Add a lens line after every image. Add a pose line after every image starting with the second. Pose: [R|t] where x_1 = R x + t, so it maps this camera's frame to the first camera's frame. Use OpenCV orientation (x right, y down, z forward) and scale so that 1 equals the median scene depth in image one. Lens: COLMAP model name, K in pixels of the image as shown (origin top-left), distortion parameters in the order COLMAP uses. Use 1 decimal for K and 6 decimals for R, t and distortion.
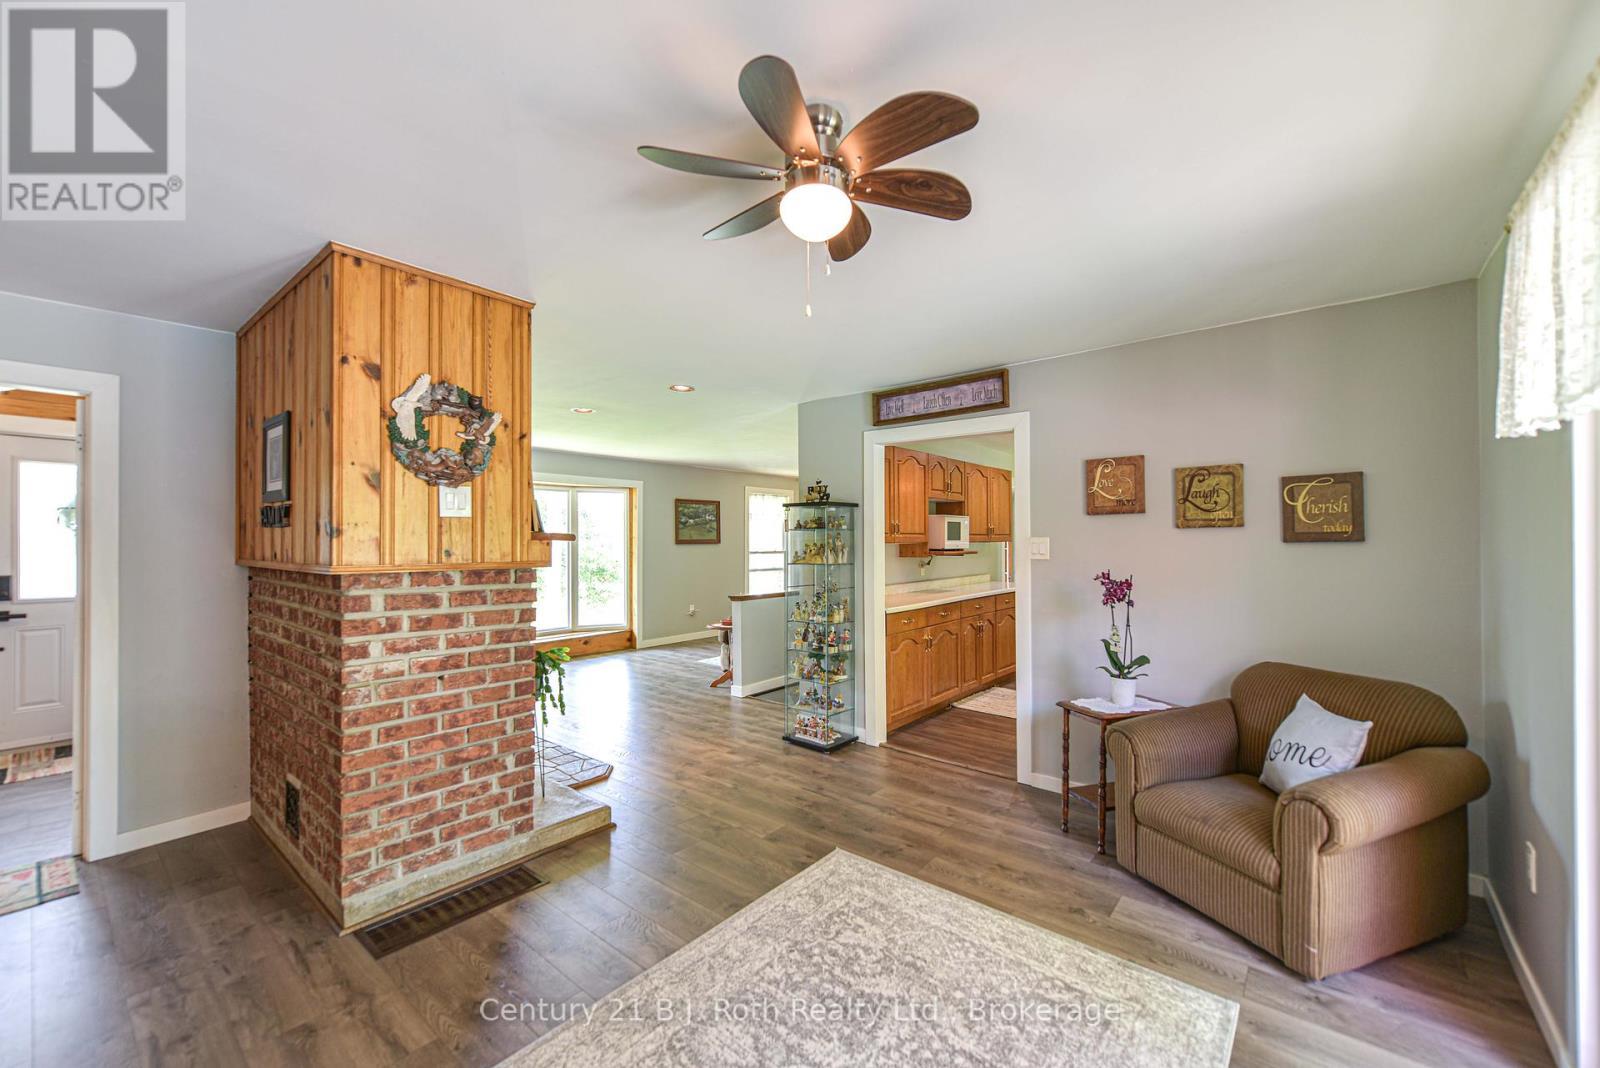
lens RADIAL K [[635.1, 0, 801.4], [0, 635.1, 538.8], [0, 0, 1]] dist [0.001245, -0.000148]
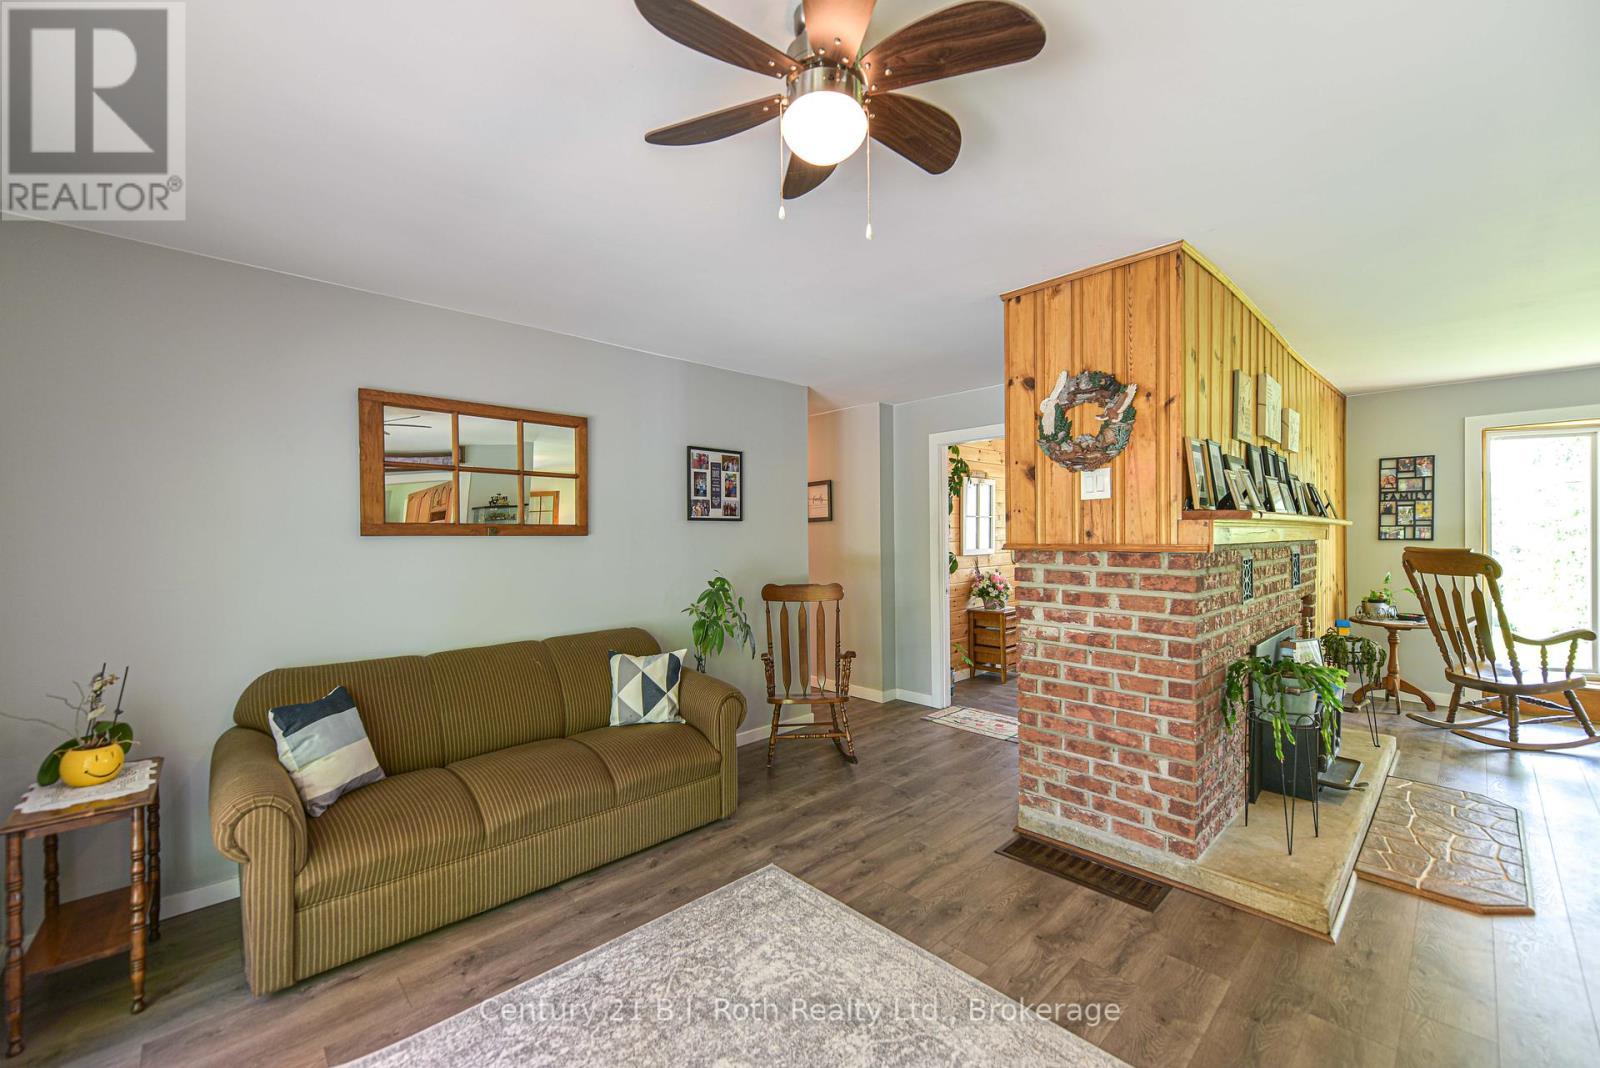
lens RADIAL K [[635.1, 0, 800.9], [0, 635.1, 540.4], [0, 0, 1]] dist [0.001245, -0.000148]
pose [[-0.121951, 0.011693, -0.992467, 0.534622], [0.014728, 0.999842, 0.009971, 0.015058], [0.992427, -0.013401, -0.122104, 0.651492]]
